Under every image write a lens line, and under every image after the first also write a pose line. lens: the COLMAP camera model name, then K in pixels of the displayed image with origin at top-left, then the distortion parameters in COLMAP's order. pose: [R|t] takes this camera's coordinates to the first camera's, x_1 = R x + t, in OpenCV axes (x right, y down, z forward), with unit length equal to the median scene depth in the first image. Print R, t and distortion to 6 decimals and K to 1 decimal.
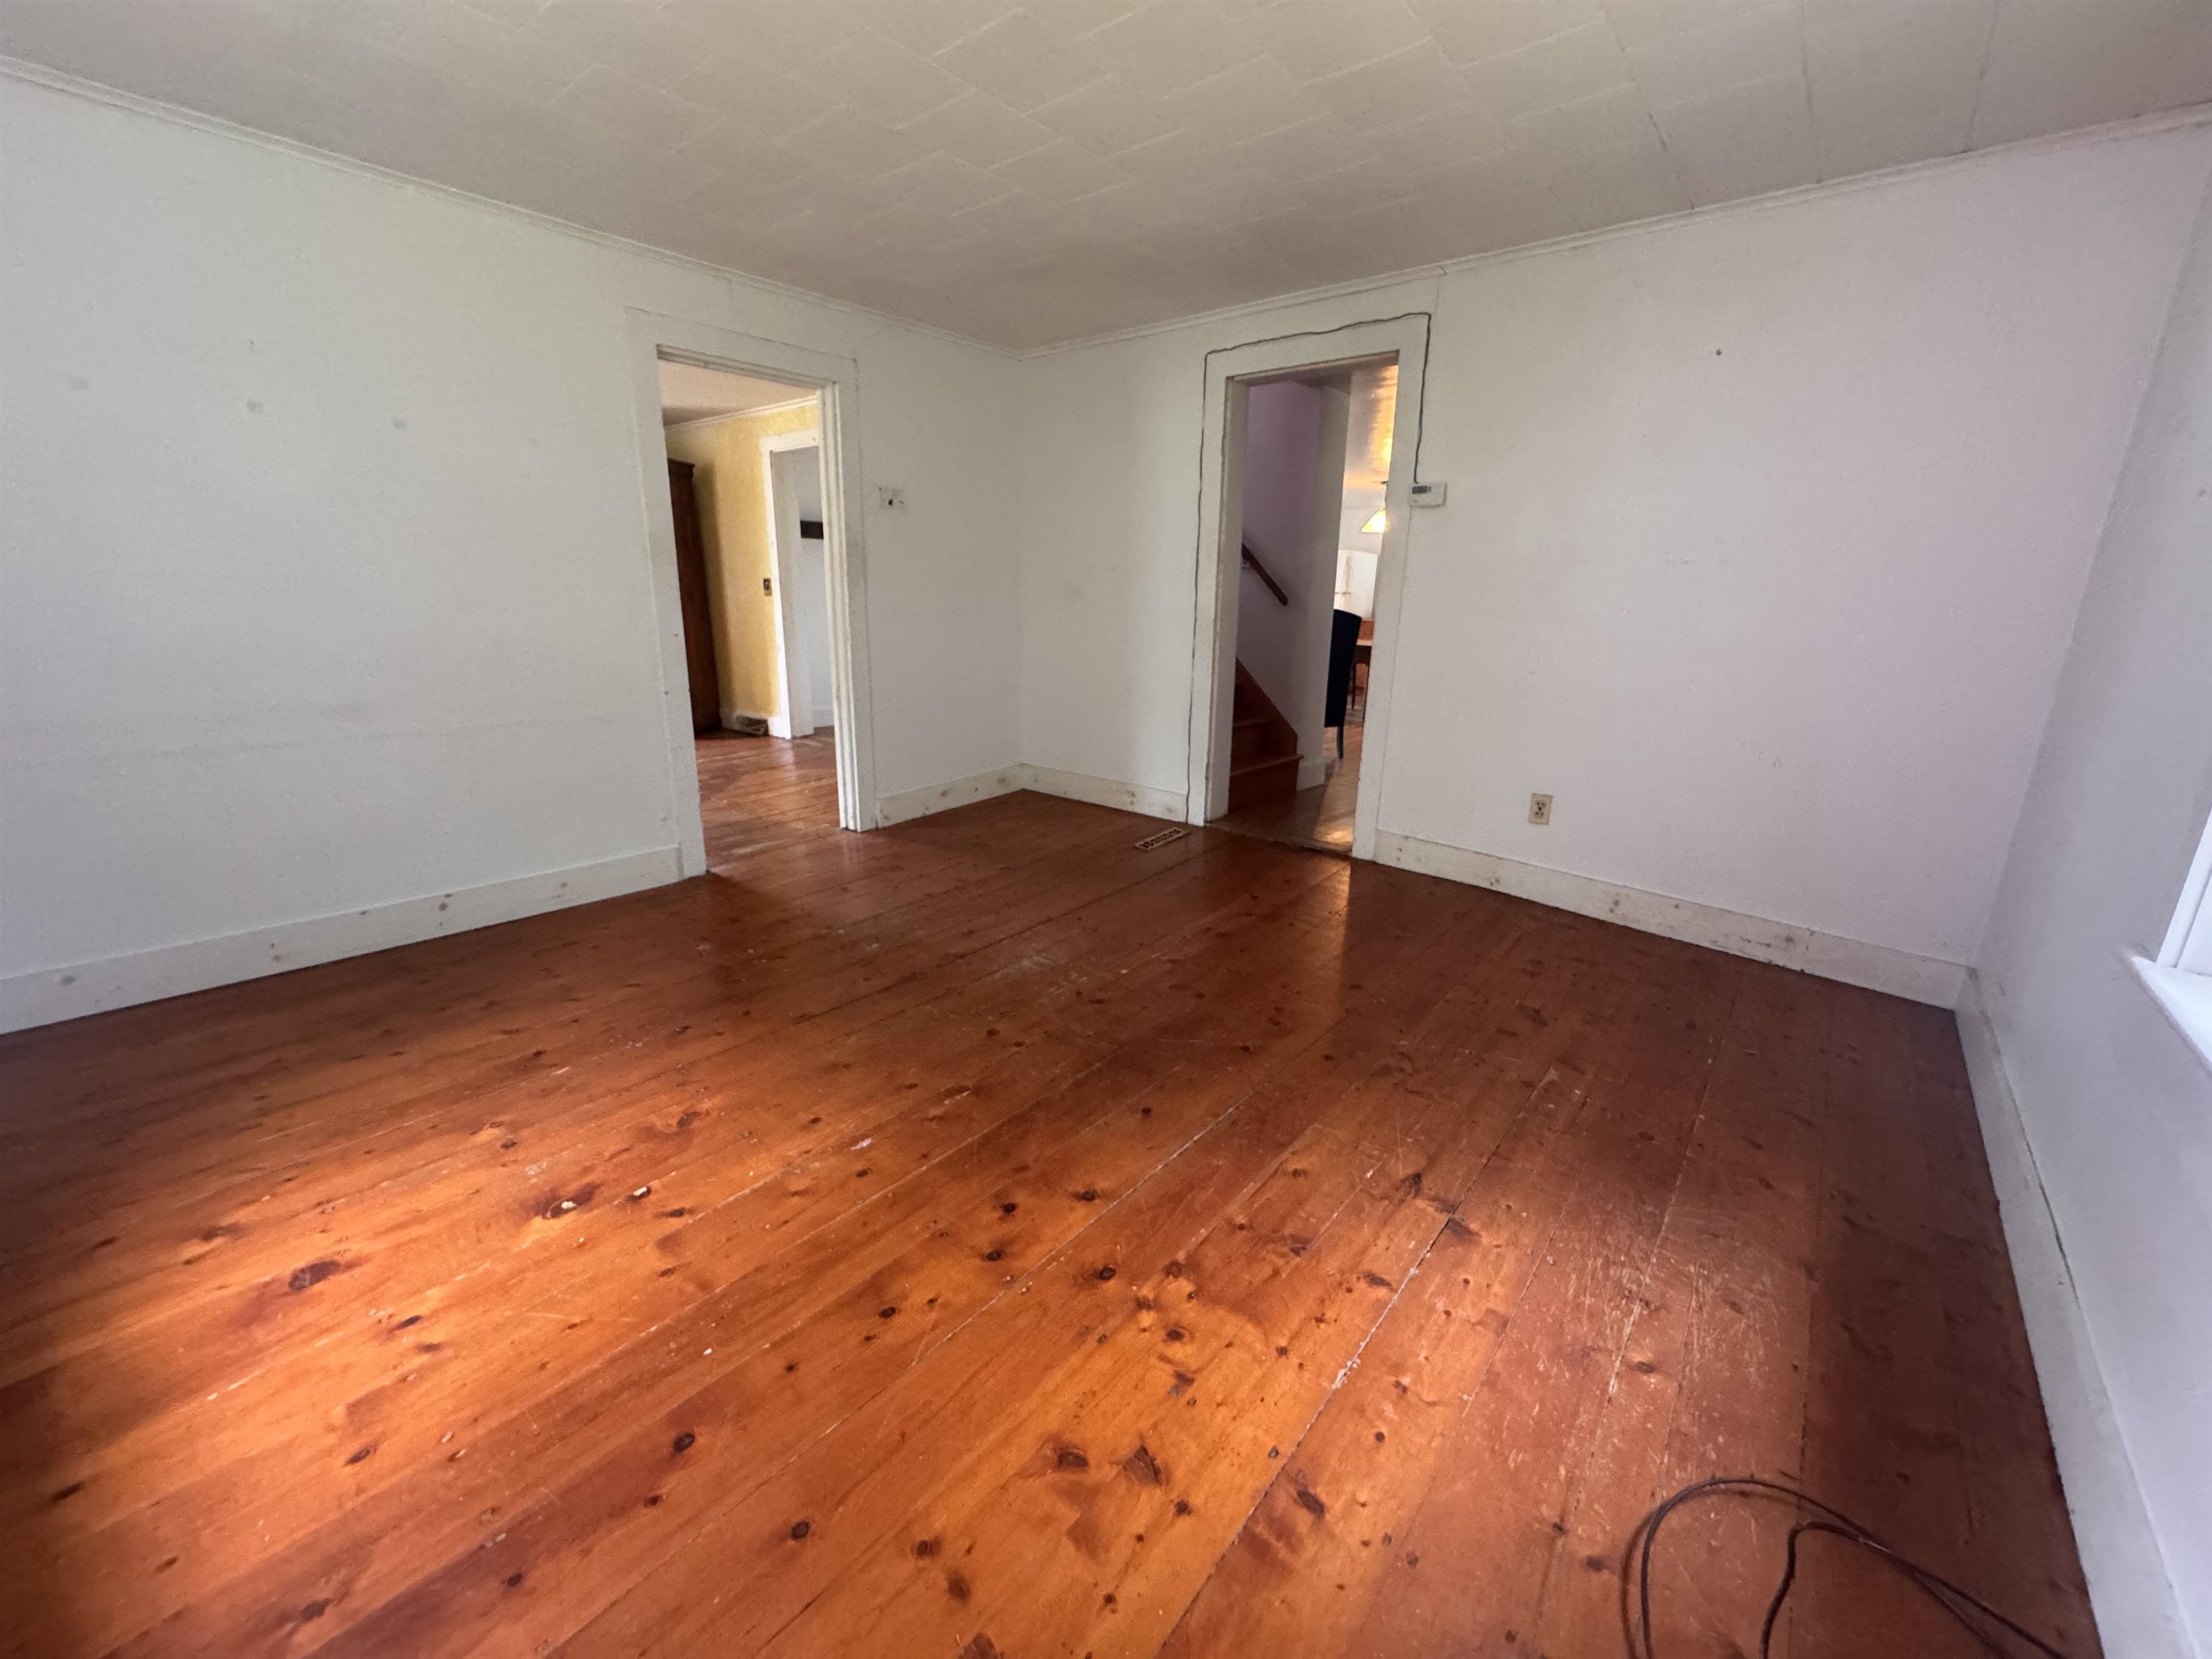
lens RADIAL K [[886.5, 0, 1104.2], [0, 886.5, 825.9], [0, 0, 1]] dist [-0.001859, 0.000337]
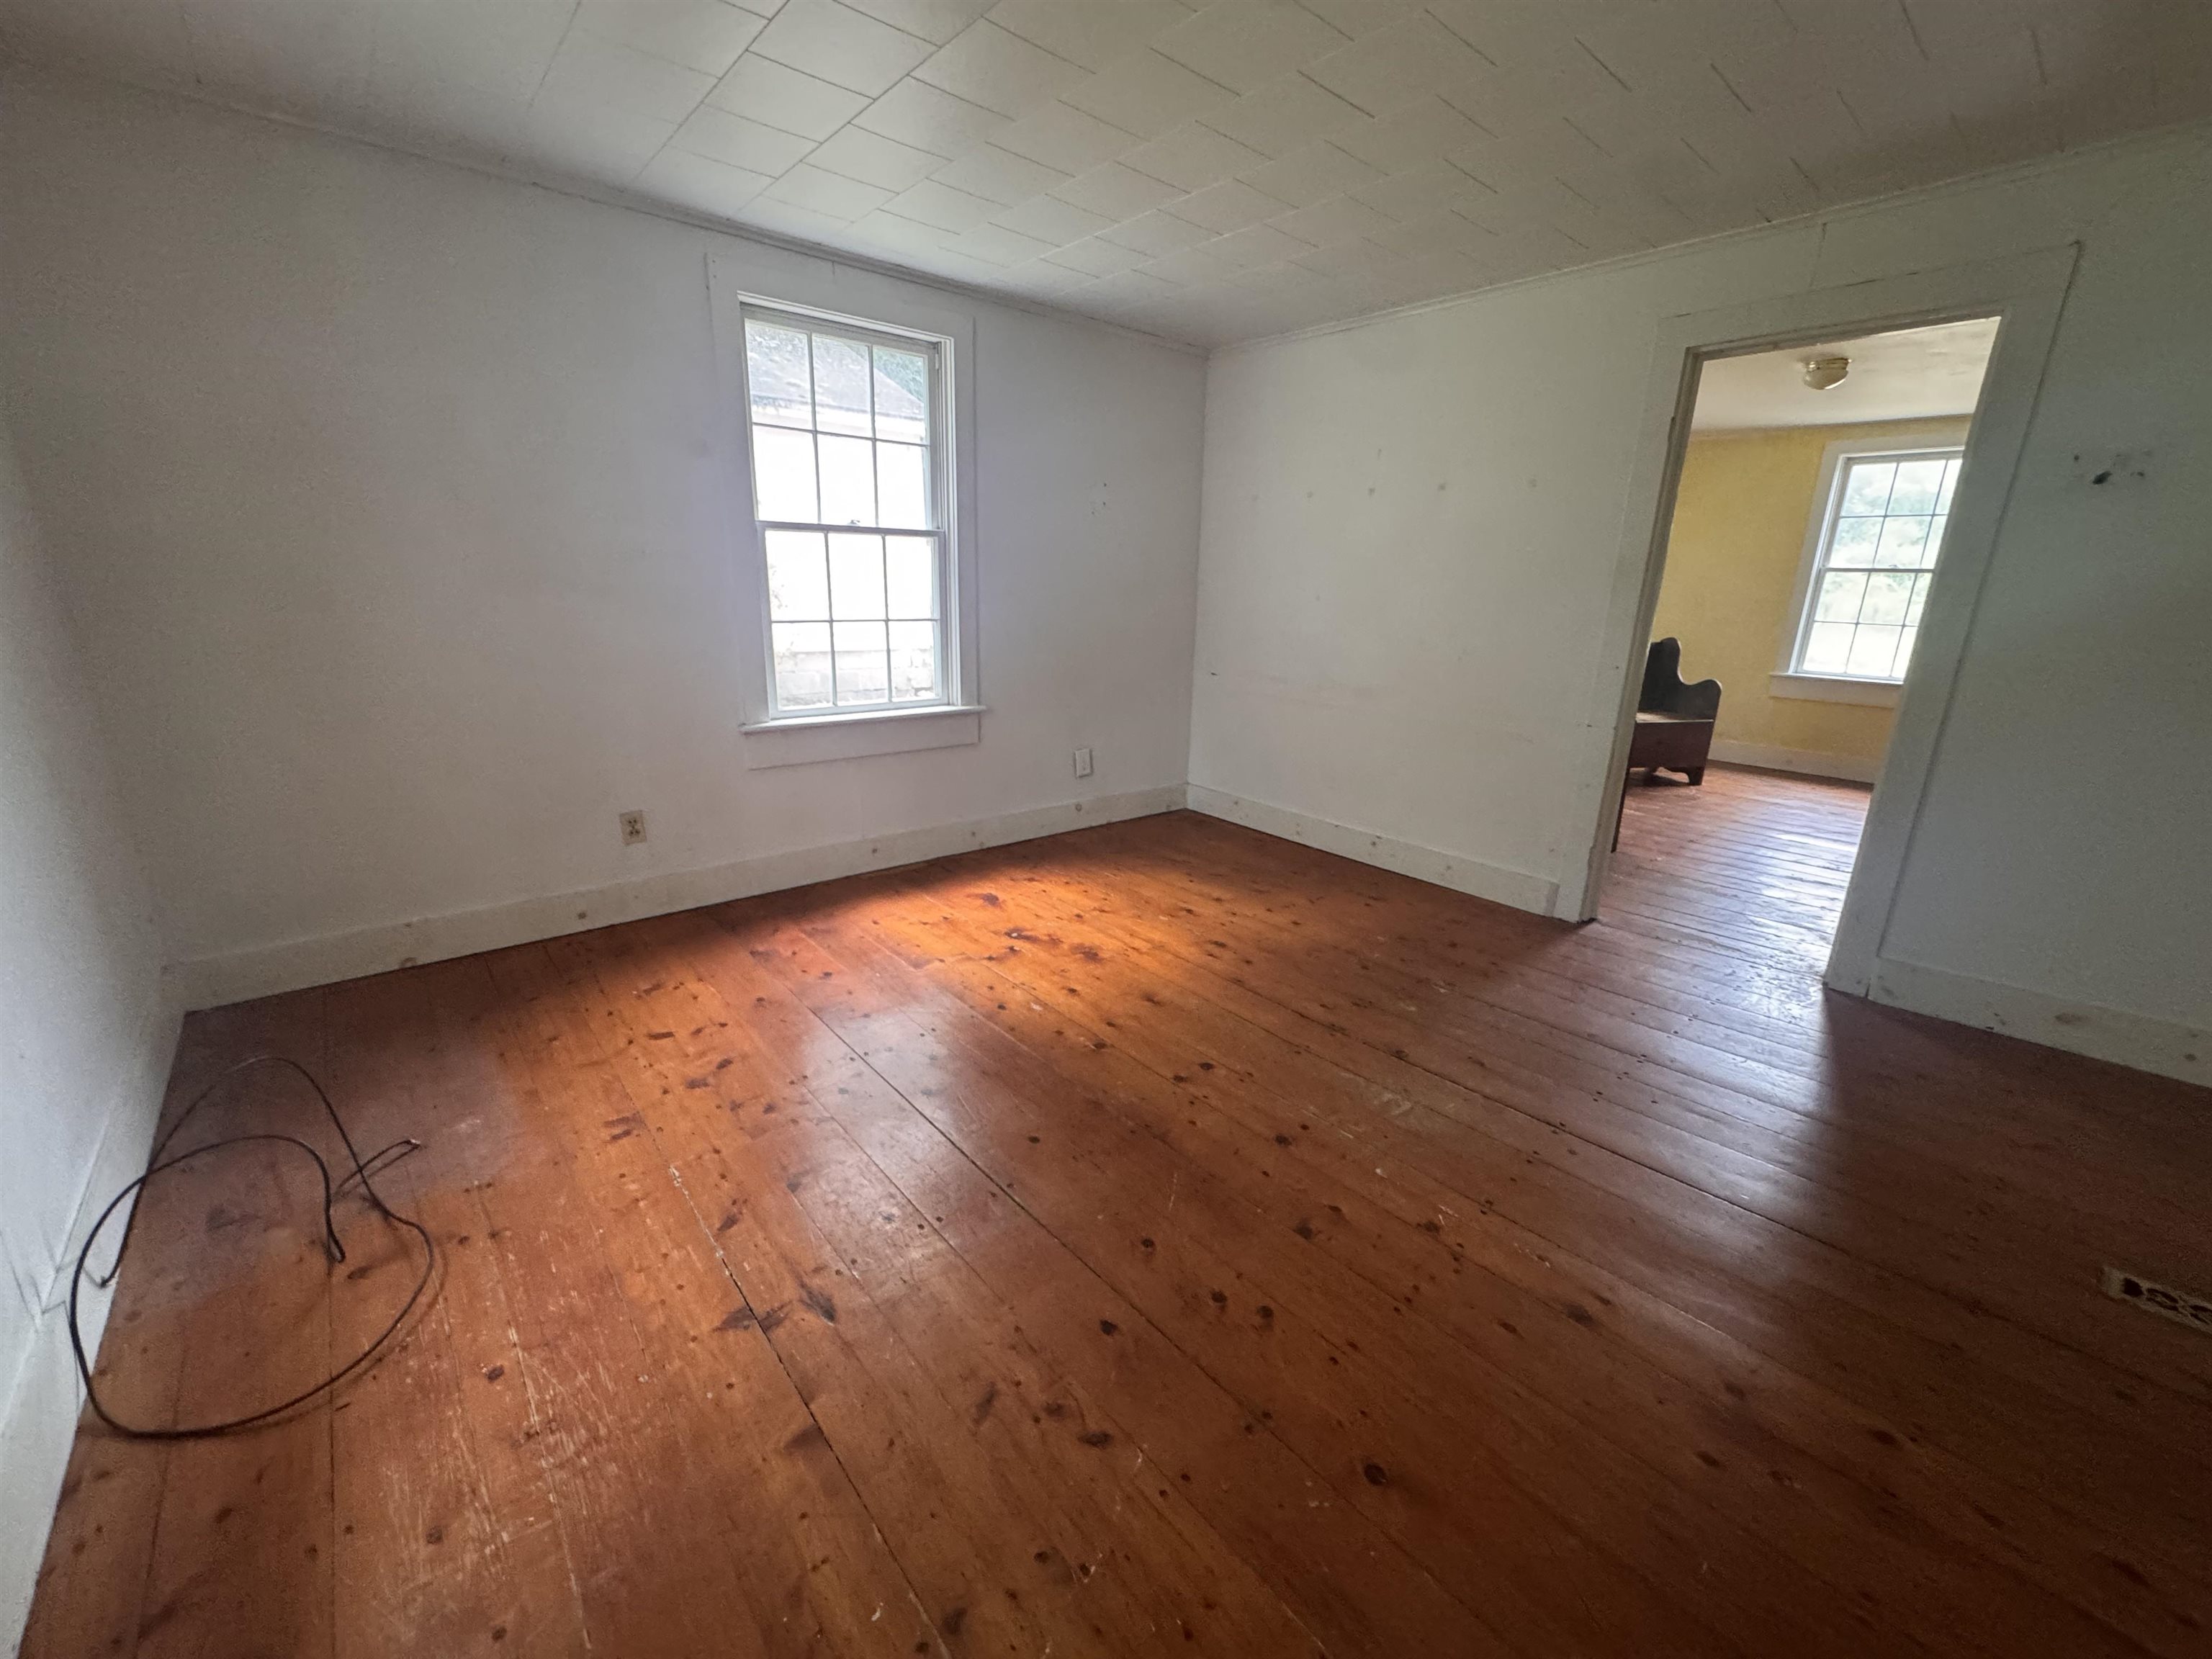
lens RADIAL K [[883.8, 0, 1107.7], [0, 883.8, 826.8], [0, 0, 1]] dist [-0.002019, -0.000008]
pose [[-0.171456, 0.245157, -0.954202, 0.783457], [-0.278499, 0.916979, 0.285636, -0.264594], [0.945009, 0.314718, -0.088946, 0.936905]]
